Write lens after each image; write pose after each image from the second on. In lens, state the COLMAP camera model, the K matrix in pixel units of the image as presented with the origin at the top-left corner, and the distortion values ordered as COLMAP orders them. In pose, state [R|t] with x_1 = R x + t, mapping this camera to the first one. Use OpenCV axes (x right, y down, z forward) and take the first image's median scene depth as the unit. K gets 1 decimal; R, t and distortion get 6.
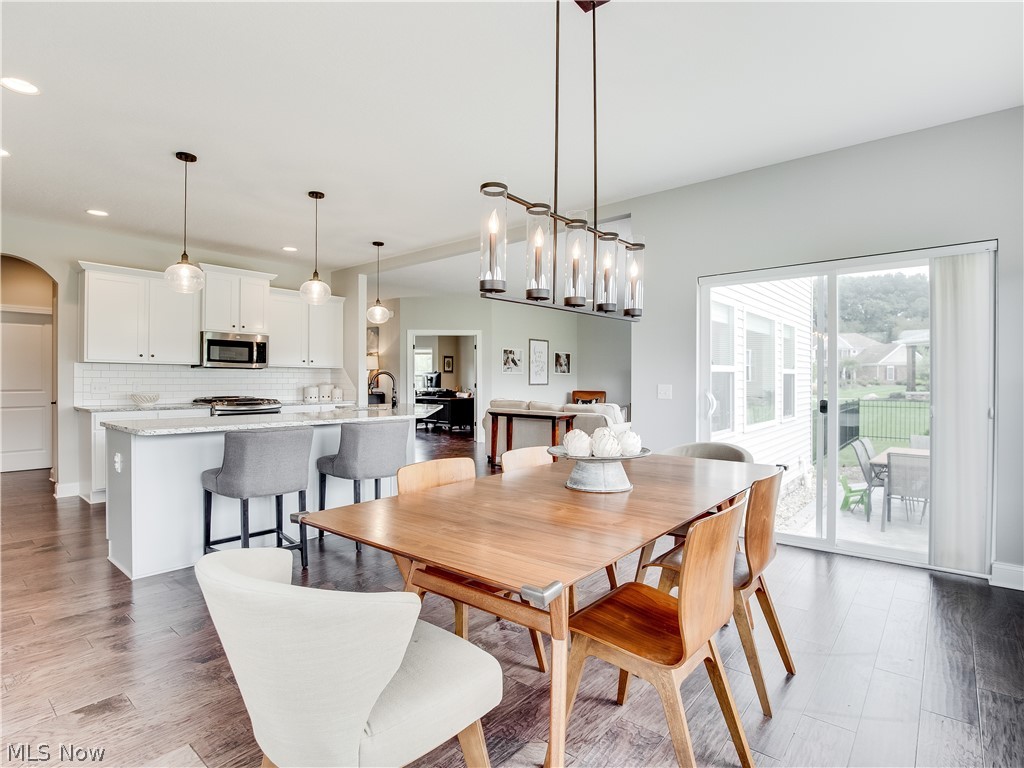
lens RADIAL K [[534.3, 0, 506.4], [0, 534.3, 385.1], [0, 0, 1]] dist [-0.024296, 0.000027]
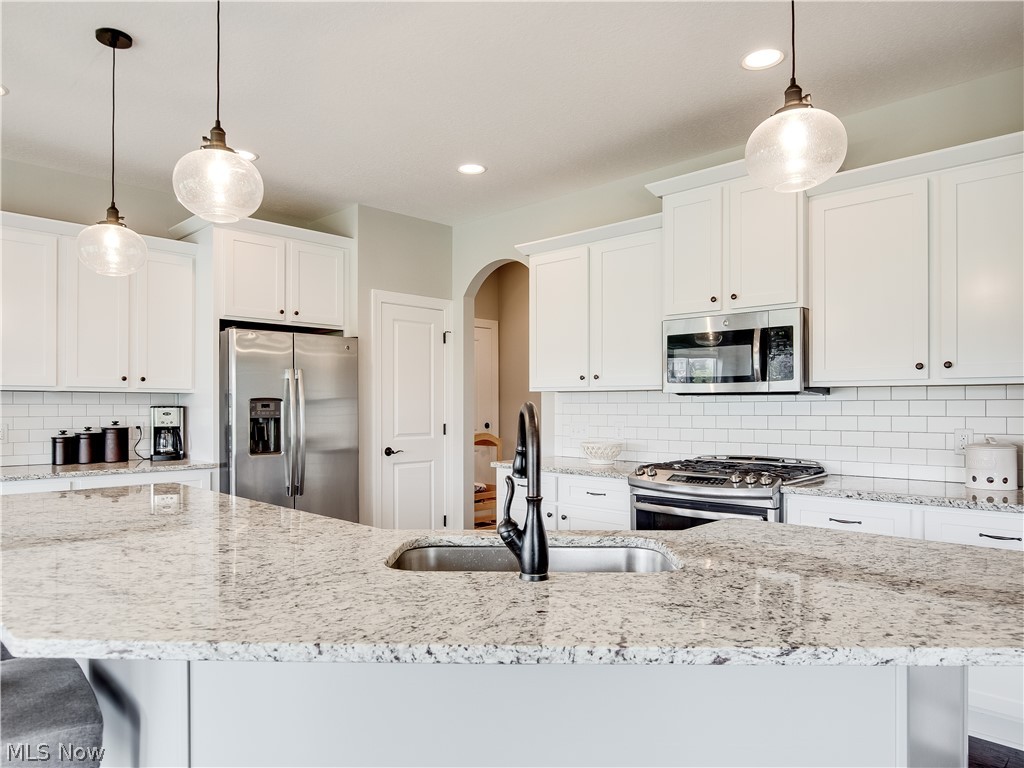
lens RADIAL K [[694.5, 0, 513.9], [0, 694.5, 405.1], [0, 0, 1]] dist [-0.004601, 0.001603]
pose [[-0.059163, -0.007415, -0.998221, 0.043926], [-0.005603, 0.999959, -0.007096, -0.010575], [0.998233, 0.005174, -0.059202, 0.513993]]
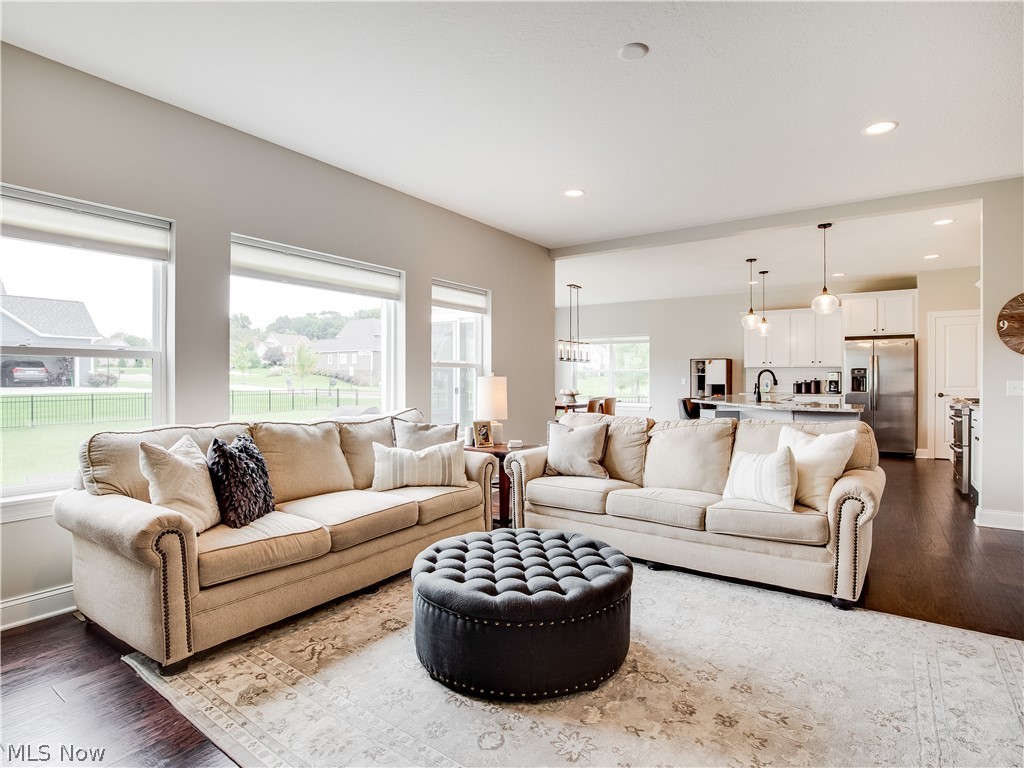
lens RADIAL K [[534.3, 0, 525.9], [0, 534.3, 381.5], [0, 0, 1]] dist [-0.024296, 0.000027]
pose [[-0.991098, -0.002662, -0.133110, 0.214958], [-0.004677, 0.999879, 0.014822, -0.007128], [0.133054, 0.015312, -0.990990, 1.039947]]
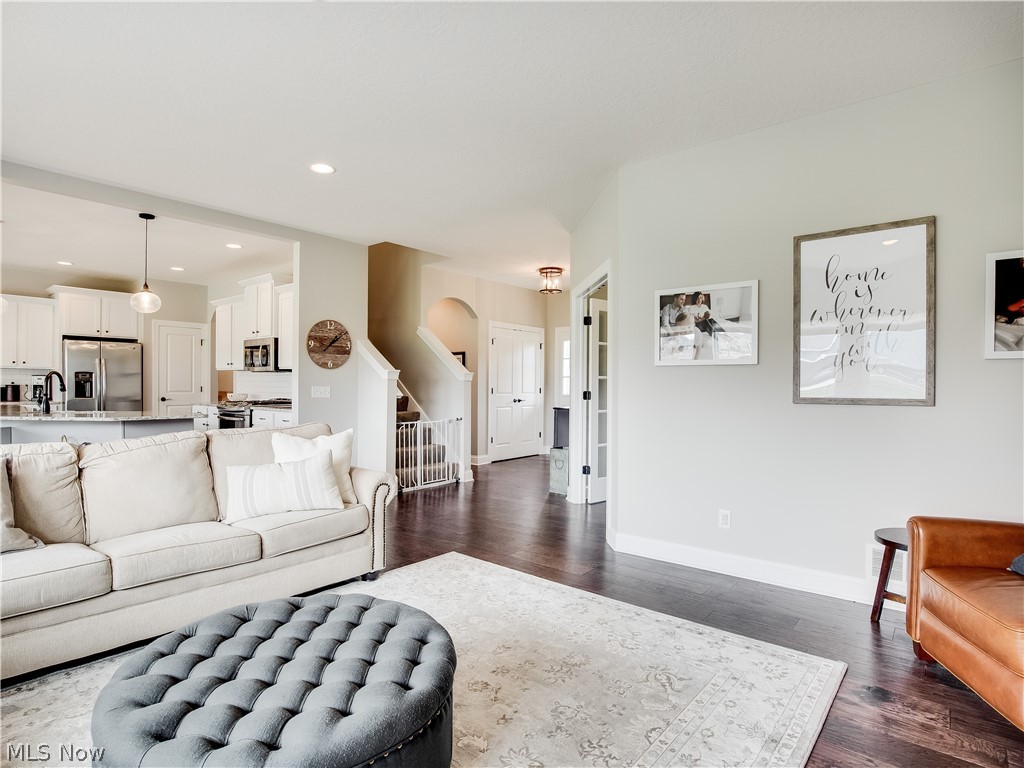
lens RADIAL K [[534.3, 0, 504.3], [0, 534.3, 390.0], [0, 0, 1]] dist [-0.024296, 0.000027]
pose [[0.019343, 0.004768, -0.999802, 0.332845], [-0.016427, 0.999855, 0.004451, -0.005349], [0.999678, 0.016338, 0.019419, 0.878198]]
